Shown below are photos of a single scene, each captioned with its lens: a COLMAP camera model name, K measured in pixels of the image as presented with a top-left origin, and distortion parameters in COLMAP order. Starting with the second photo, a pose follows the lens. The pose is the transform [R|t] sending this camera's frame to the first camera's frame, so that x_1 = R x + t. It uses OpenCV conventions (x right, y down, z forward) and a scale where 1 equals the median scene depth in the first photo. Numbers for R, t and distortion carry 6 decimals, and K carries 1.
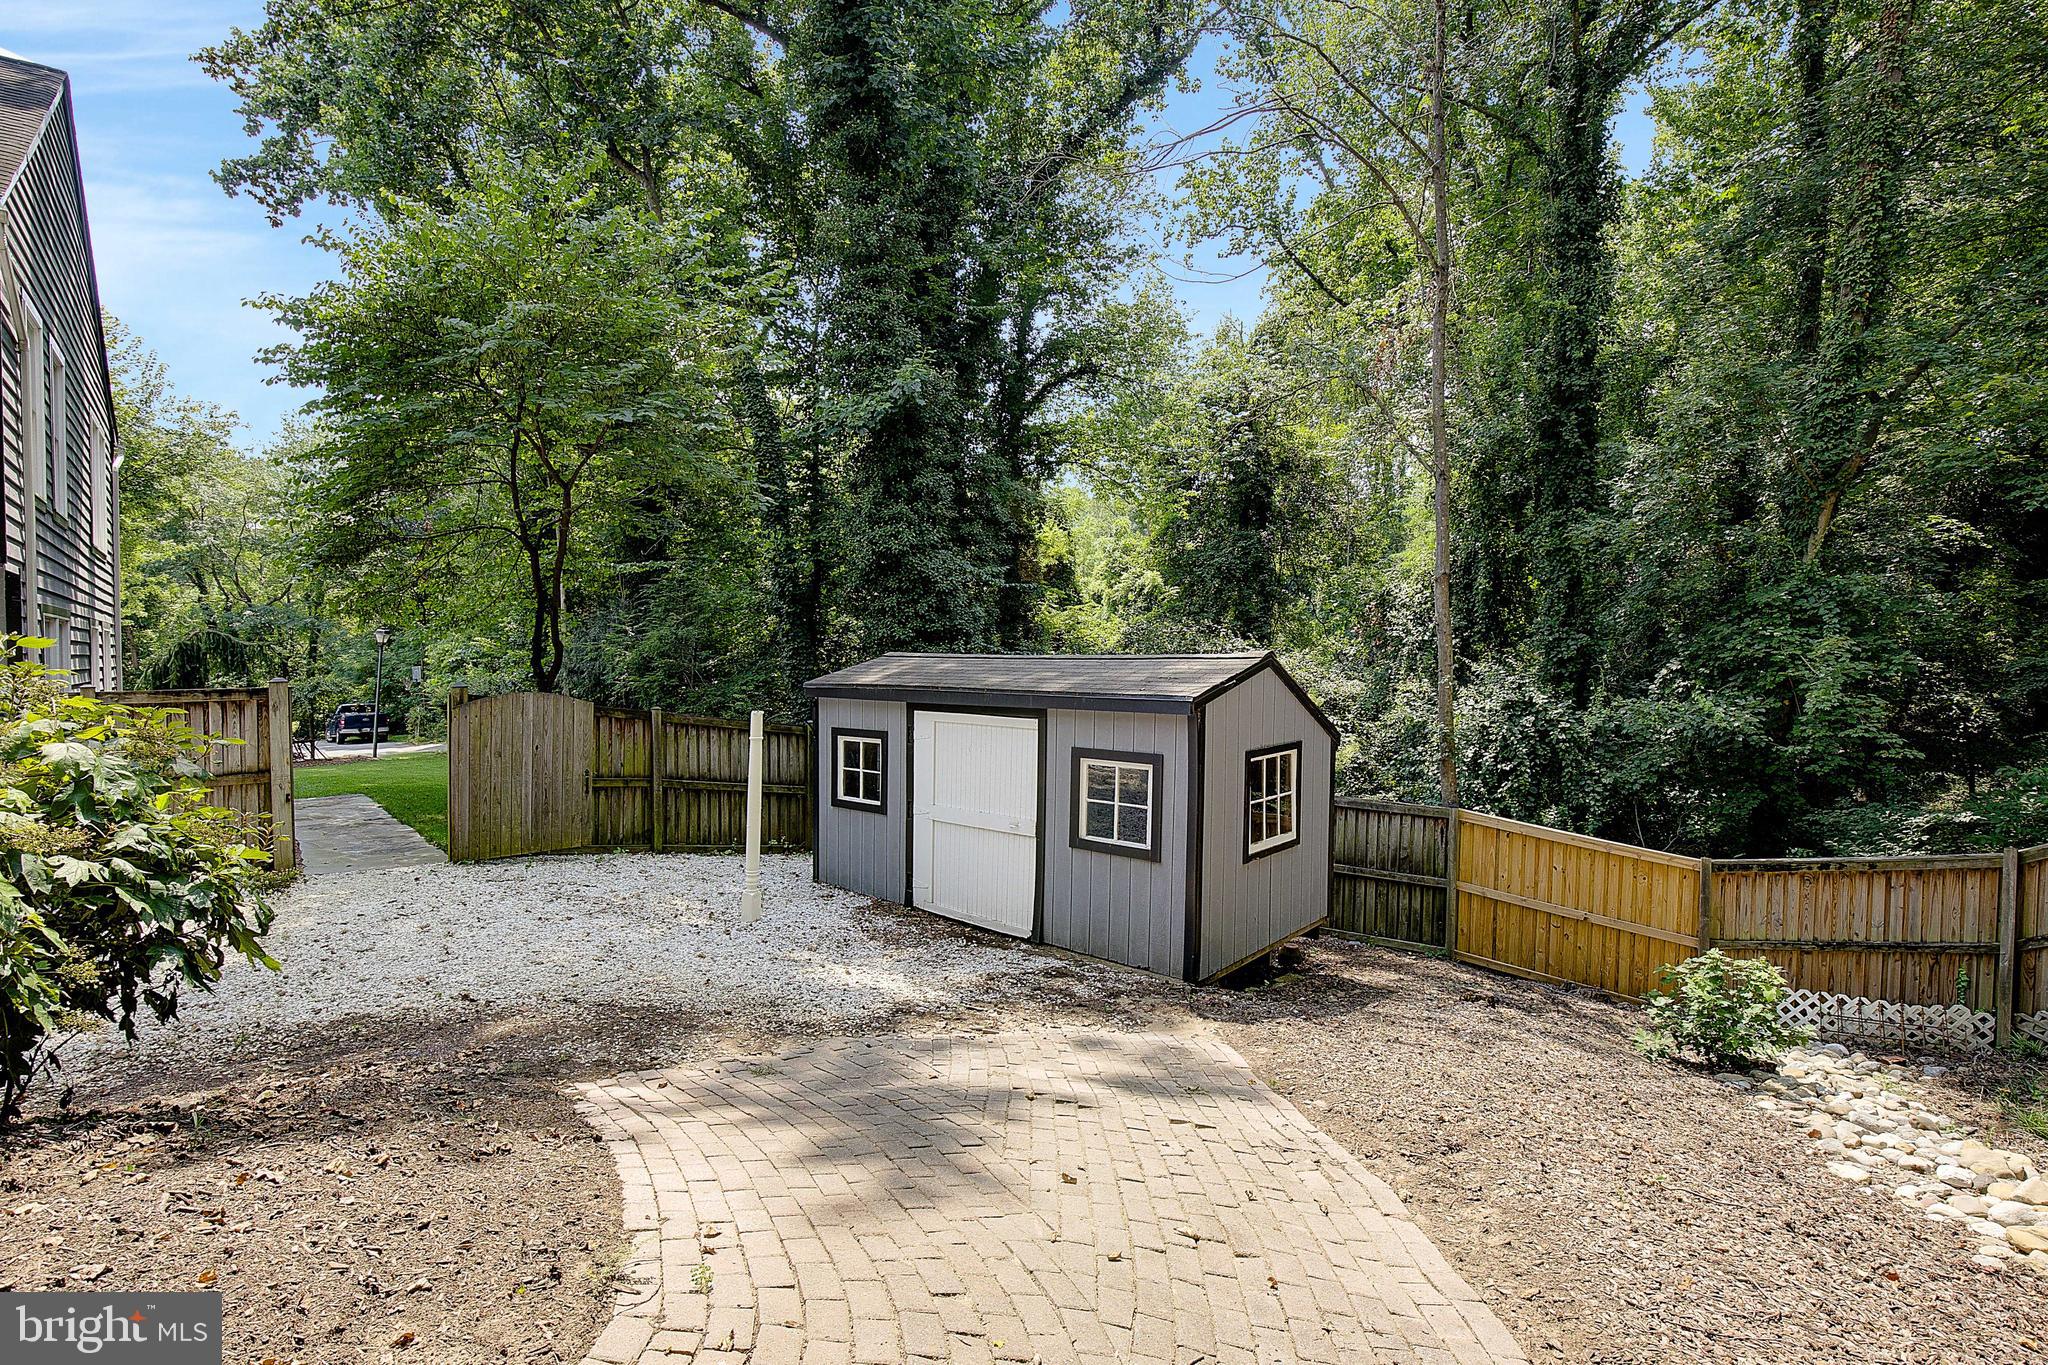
lens RADIAL K [[944.4, 0, 1052.4], [0, 944.4, 688.2], [0, 0, 1]] dist [-0.045645, 0.012499]
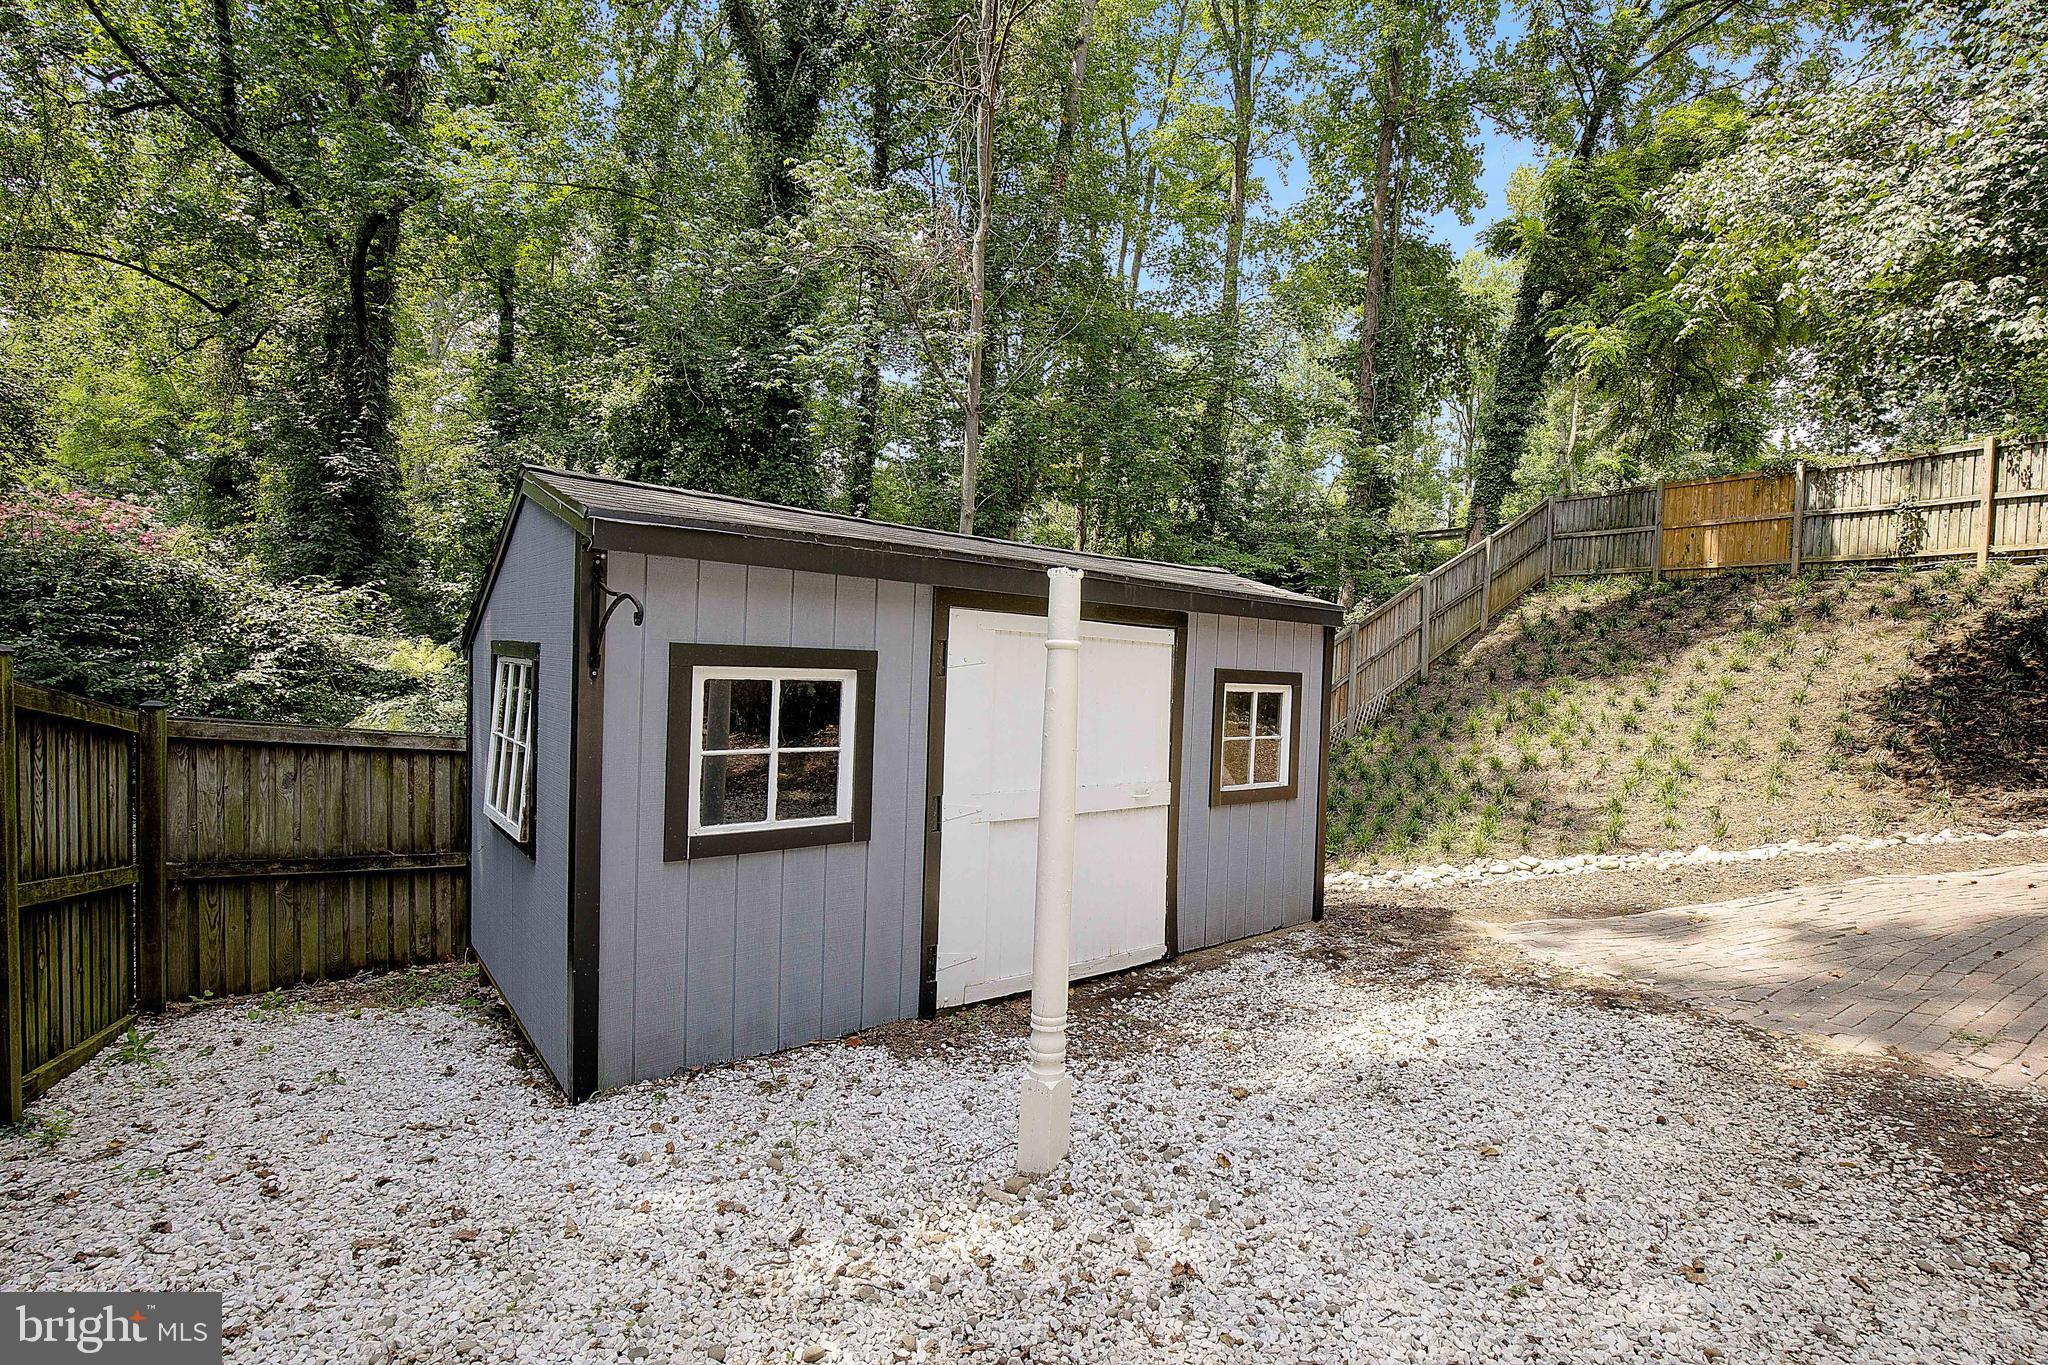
lens RADIAL K [[944.4, 0, 1052.4], [0, 944.4, 688.2], [0, 0, 1]] dist [-0.045645, 0.012499]
pose [[0.151171, -0.046353, 0.987420, -0.613636], [-0.036085, 0.997975, 0.052373, 0.038117], [-0.987849, -0.043549, 0.149192, 0.878899]]
